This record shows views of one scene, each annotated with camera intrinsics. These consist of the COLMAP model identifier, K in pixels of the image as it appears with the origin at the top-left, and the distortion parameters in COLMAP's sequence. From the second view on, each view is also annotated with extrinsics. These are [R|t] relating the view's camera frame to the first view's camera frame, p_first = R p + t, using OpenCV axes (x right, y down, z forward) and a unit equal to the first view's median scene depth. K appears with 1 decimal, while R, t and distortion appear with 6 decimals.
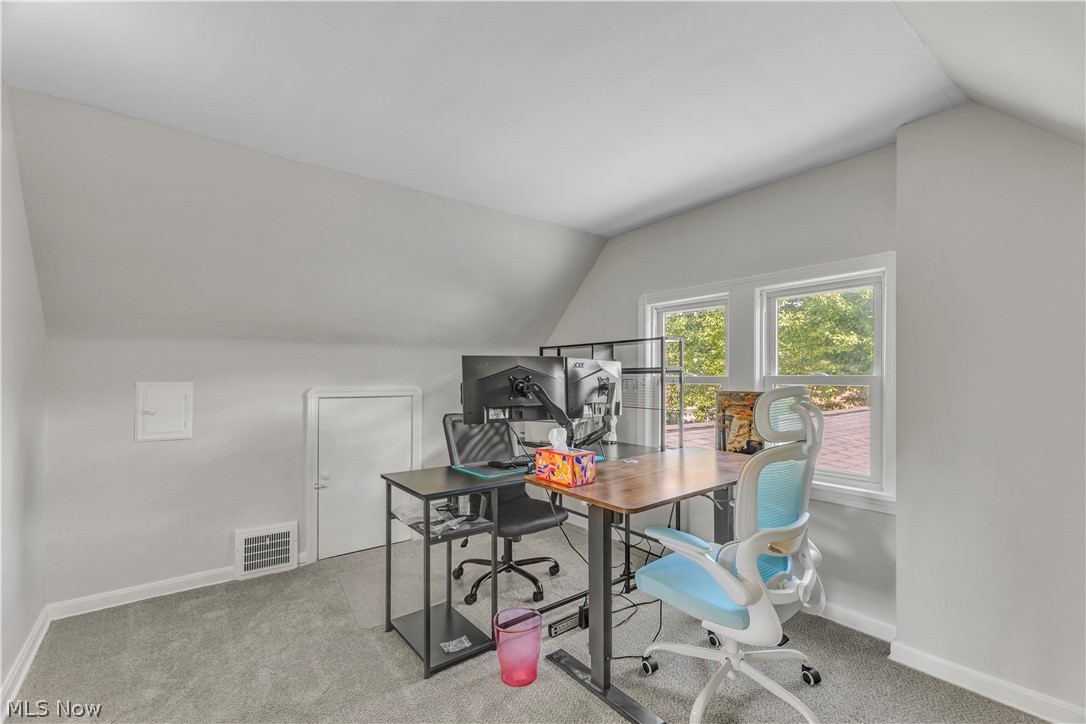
lens RADIAL K [[471.7, 0, 541.6], [0, 471.7, 365.0], [0, 0, 1]] dist [0.013790, -0.000136]
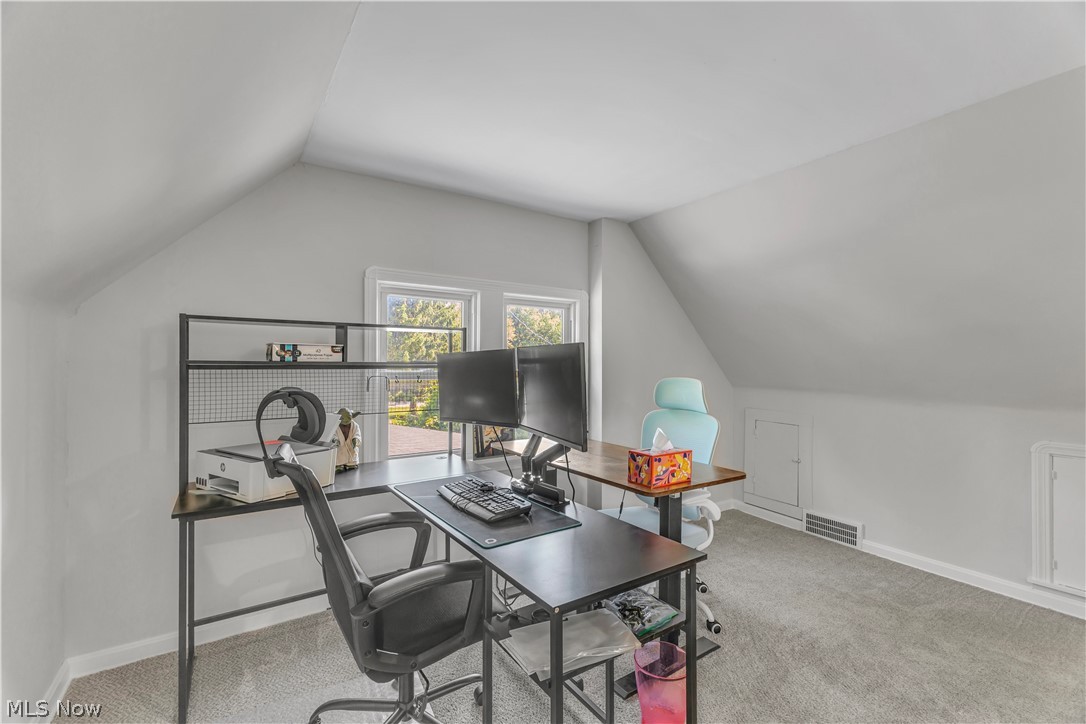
lens RADIAL K [[471.7, 0, 541.2], [0, 471.7, 365.2], [0, 0, 1]] dist [0.013790, -0.000136]
pose [[0.084090, 0.000878, 0.996458, -0.924435], [-0.018057, 0.999837, 0.000643, 0.011423], [-0.996295, -0.018047, 0.084092, 1.159332]]
